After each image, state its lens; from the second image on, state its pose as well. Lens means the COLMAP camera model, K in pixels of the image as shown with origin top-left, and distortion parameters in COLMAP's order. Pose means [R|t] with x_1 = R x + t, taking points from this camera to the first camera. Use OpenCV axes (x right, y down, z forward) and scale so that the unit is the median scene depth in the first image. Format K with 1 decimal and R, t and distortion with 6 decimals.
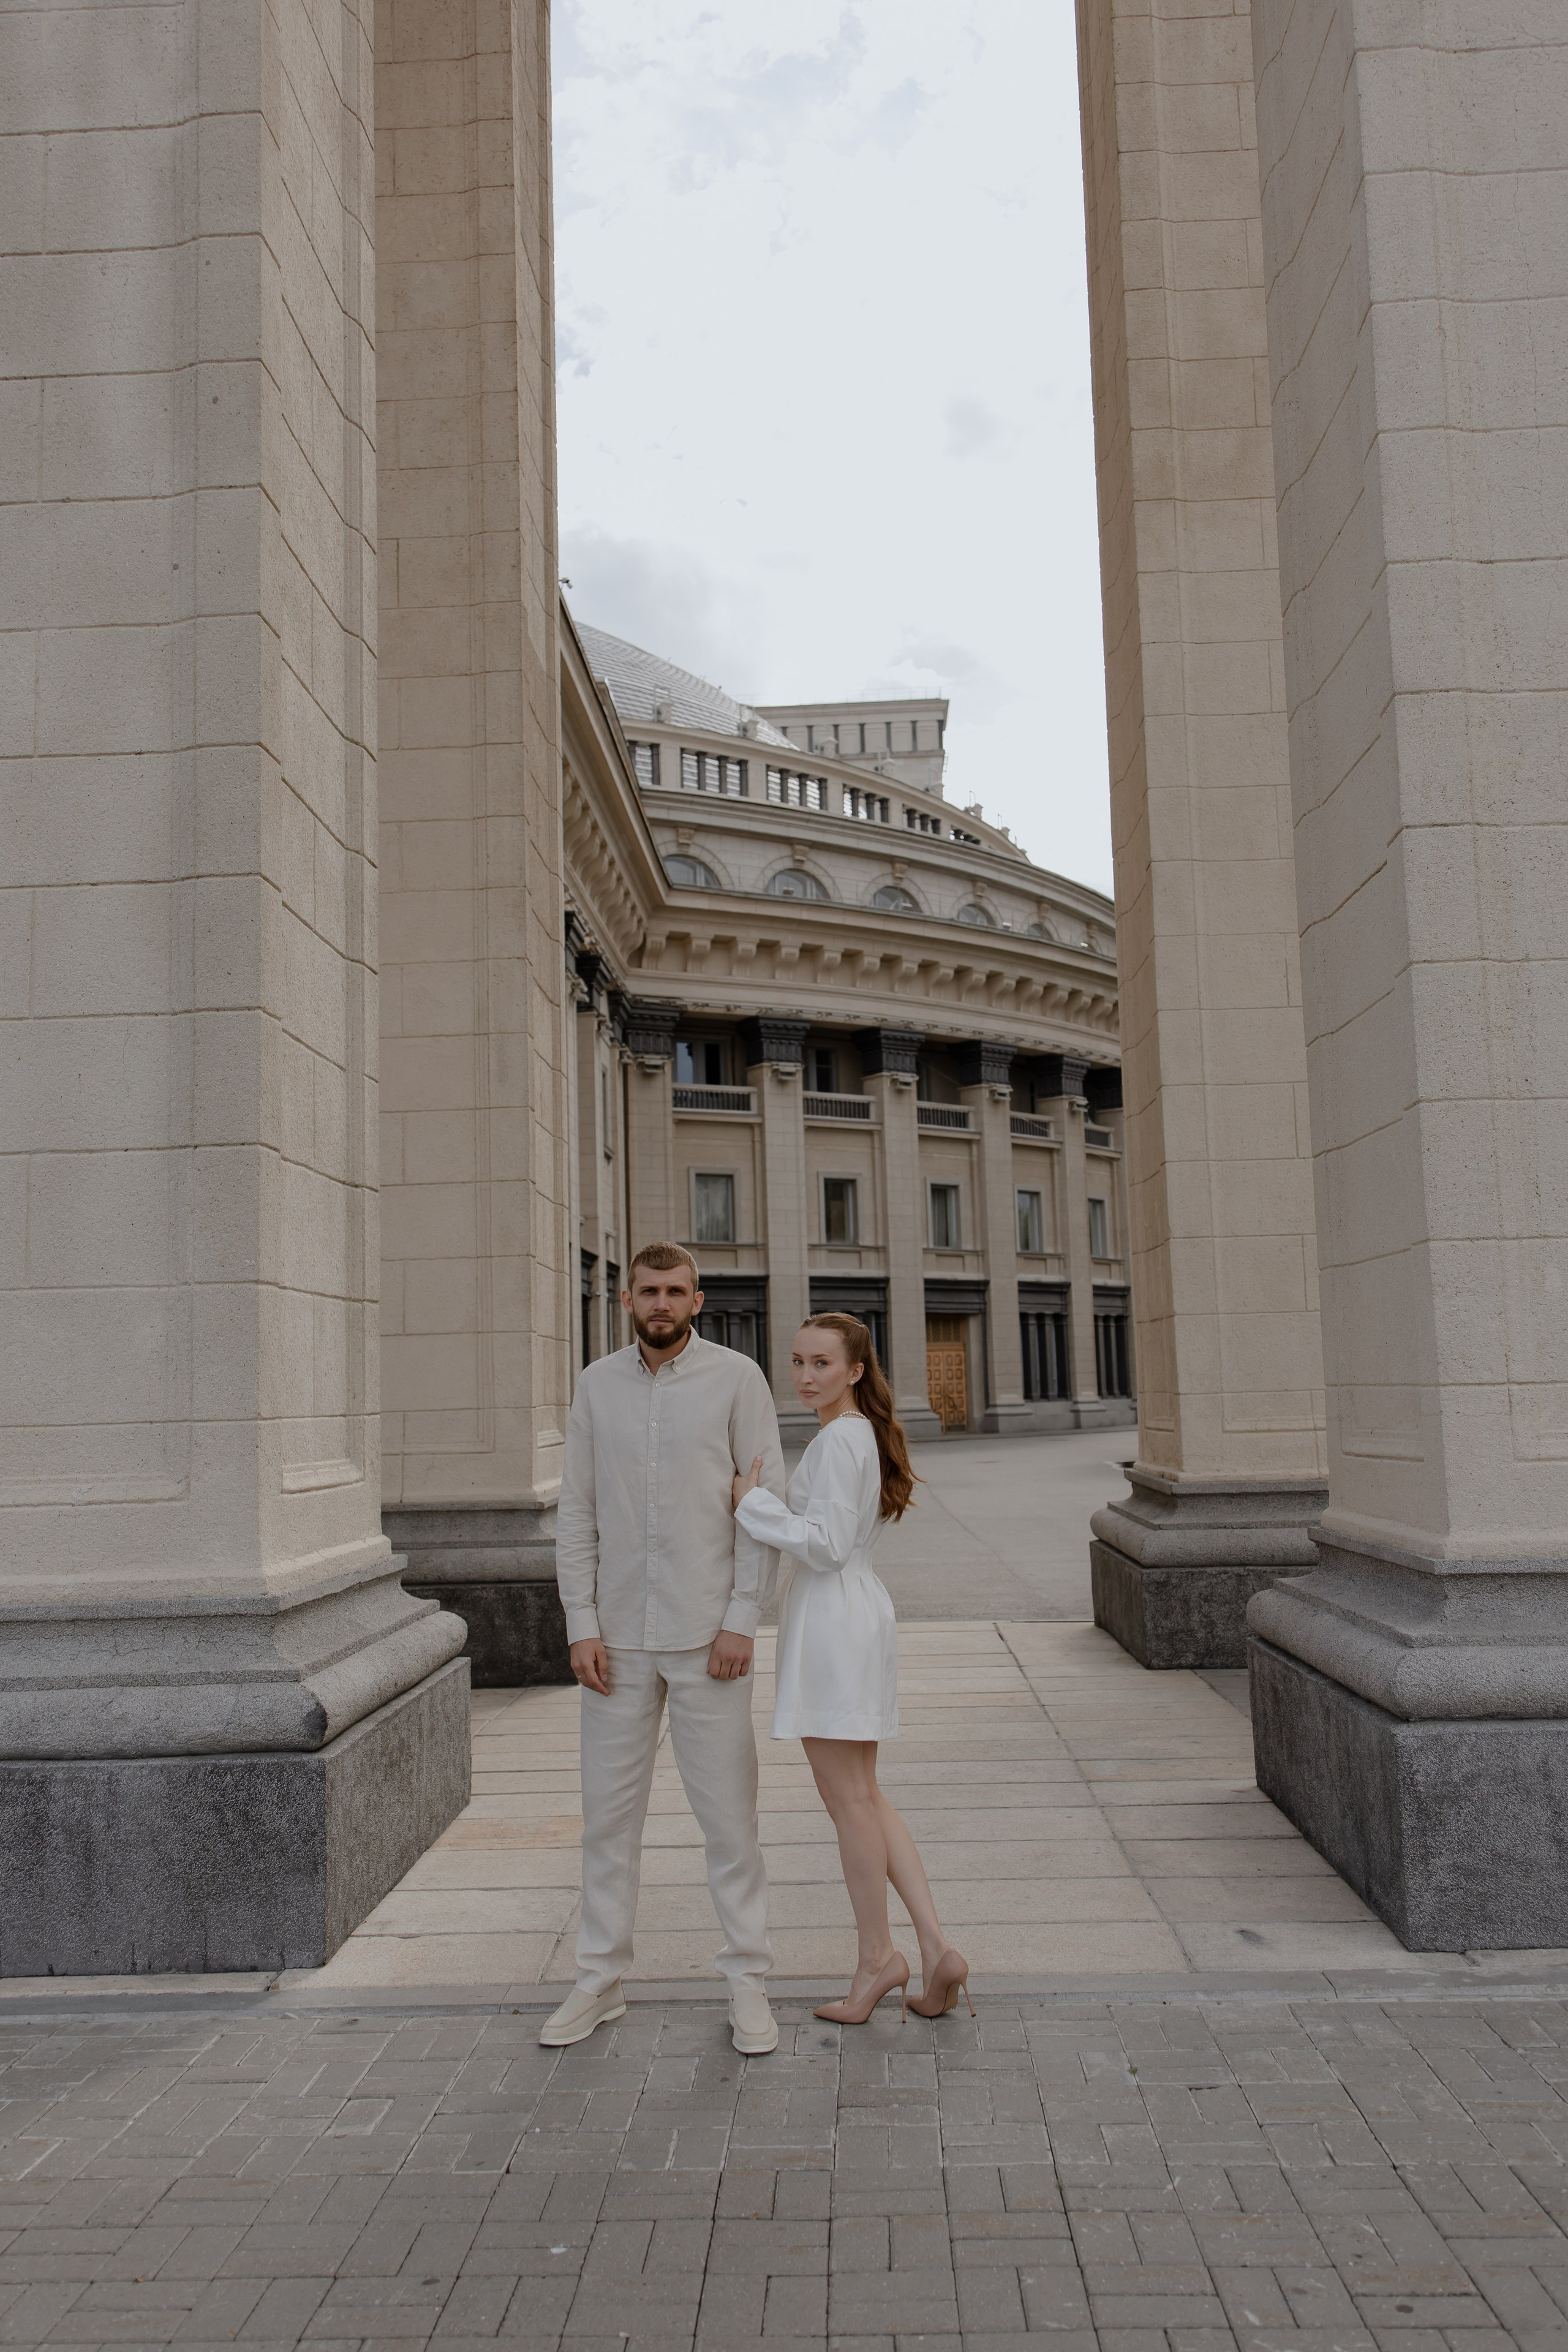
lens RADIAL K [[1910.5, 0, 784.0], [0, 1910.5, 1176.0], [0, 0, 1]] dist [0.015111, -0.002668]
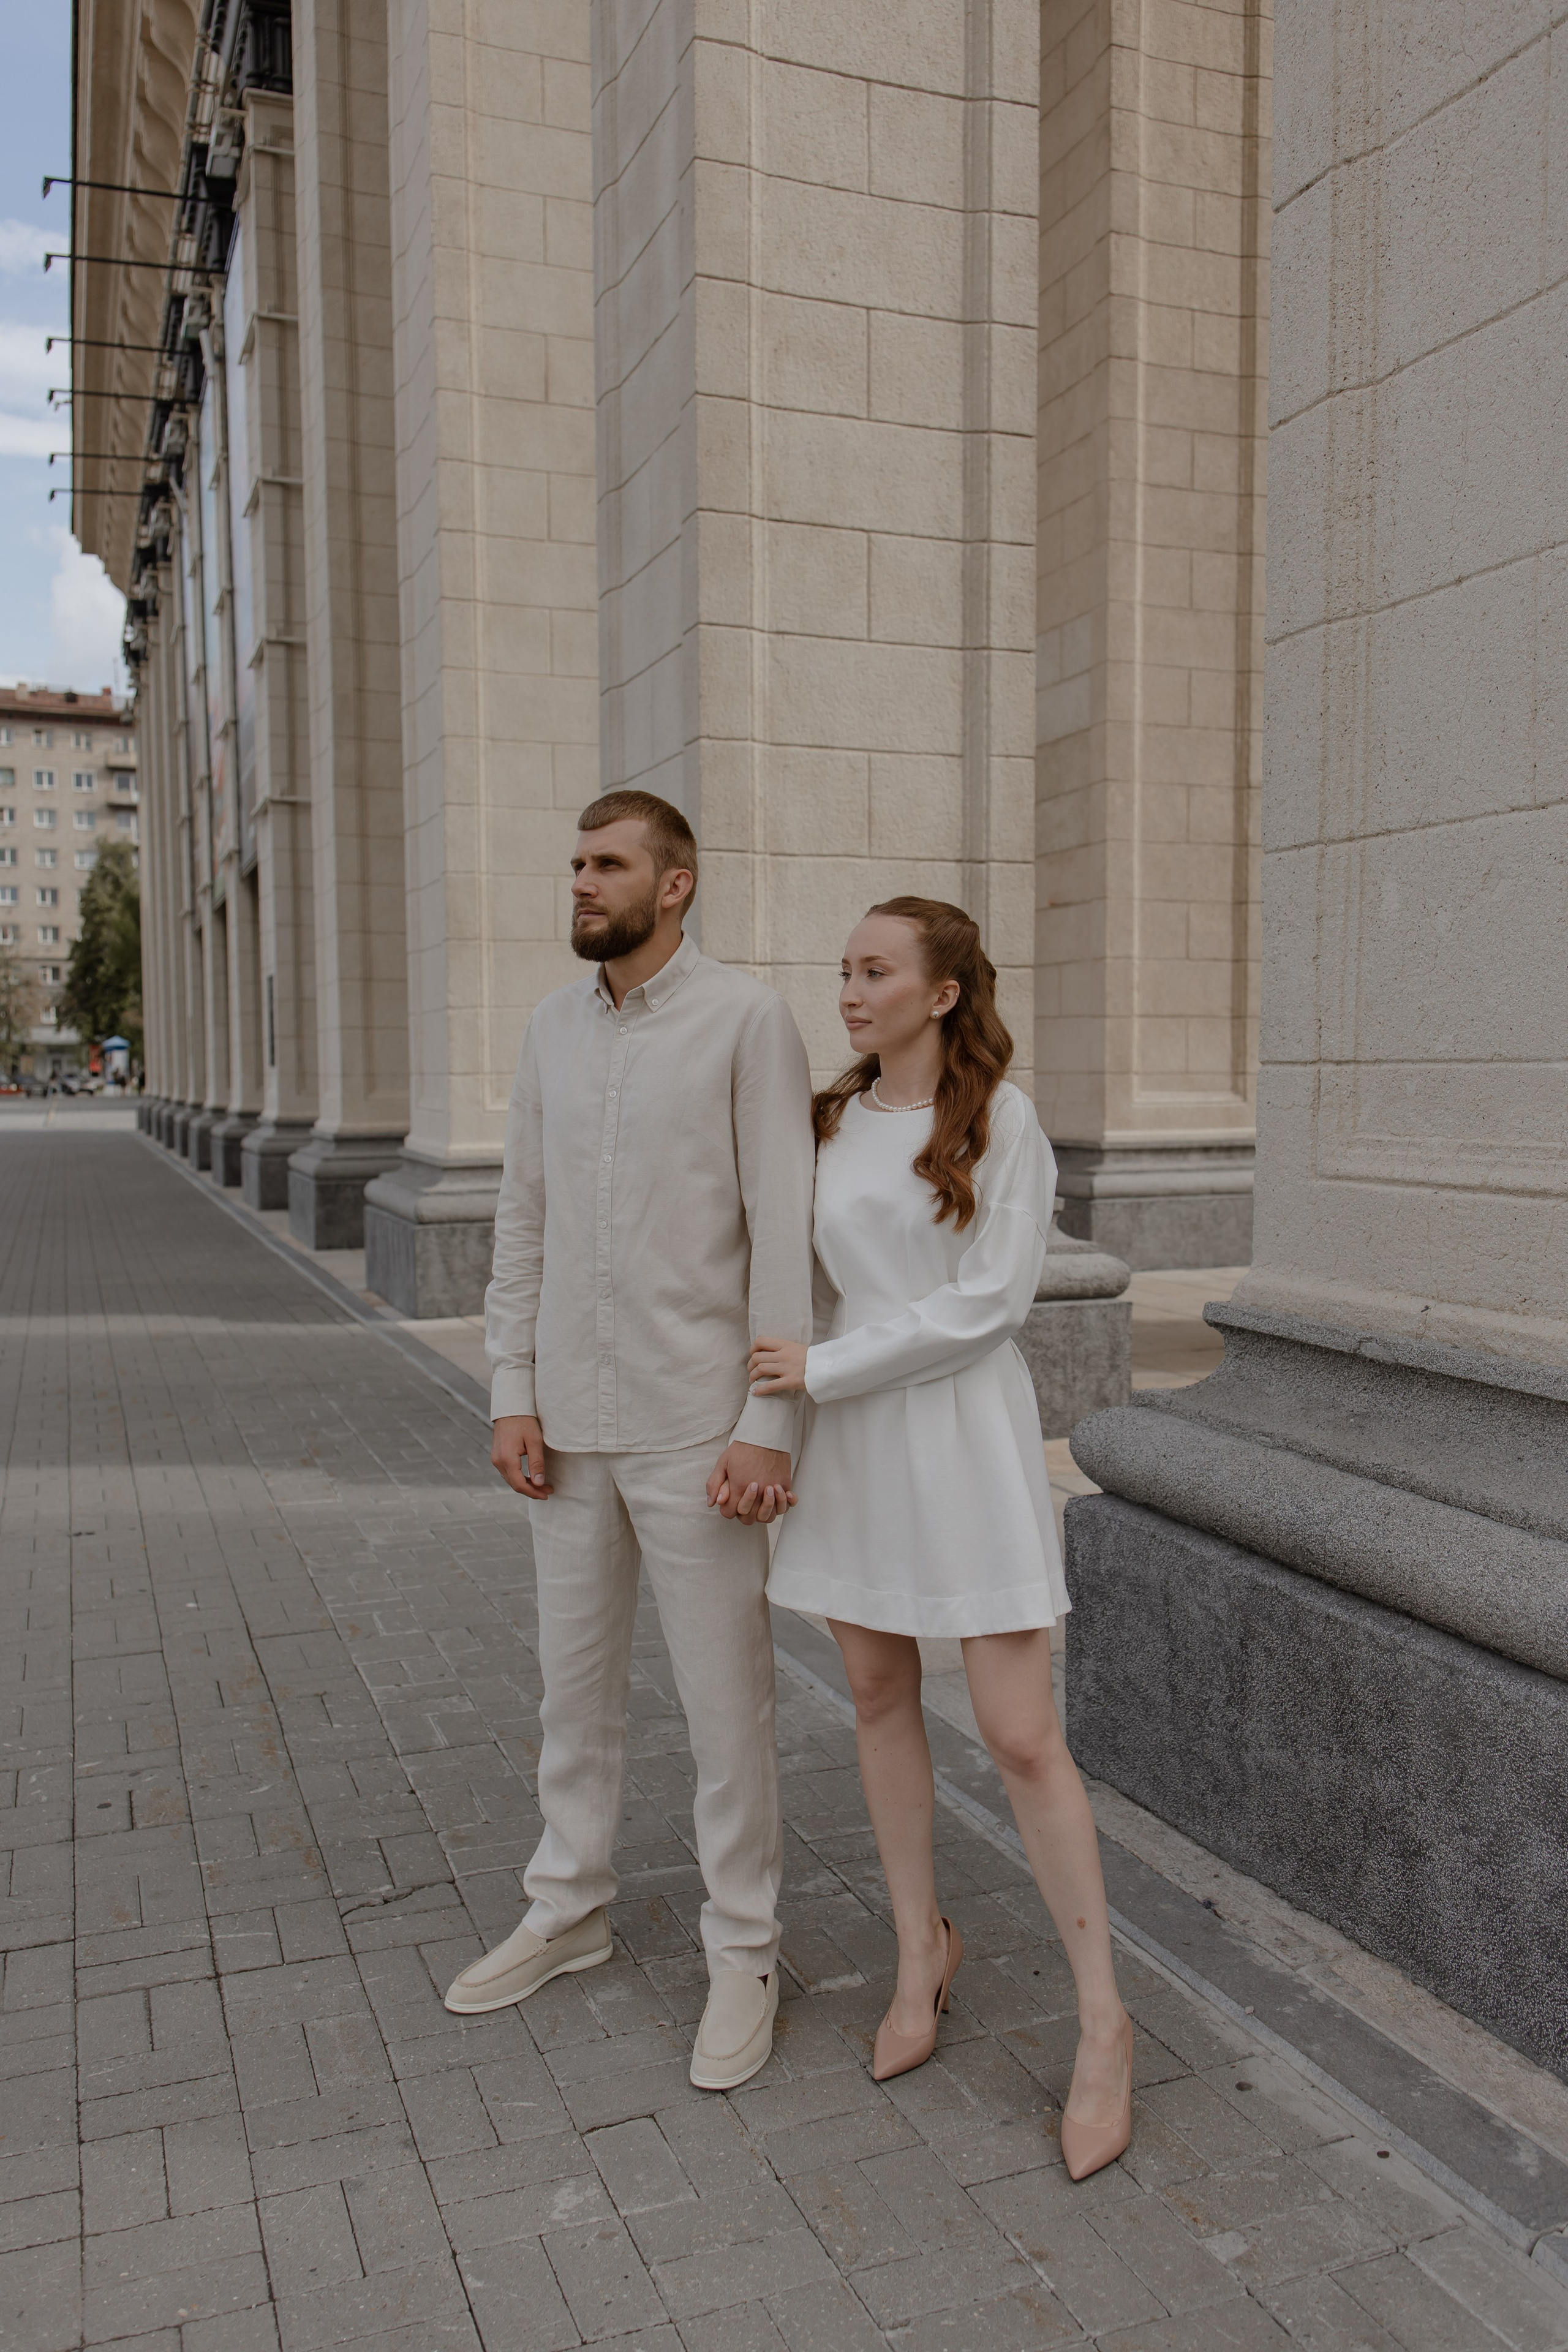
lens RADIAL K [[1910.5, 0, 784.0], [0, 1910.5, 1176.0], [0, 0, 1]] dist [0.015111, -0.002668]
pose [[0.395848, 0.083696, -0.914494, 0.990558], [0.102322, 0.985617, 0.134496, 0.041758], [0.912597, -0.146813, 0.381591, 0.614019]]
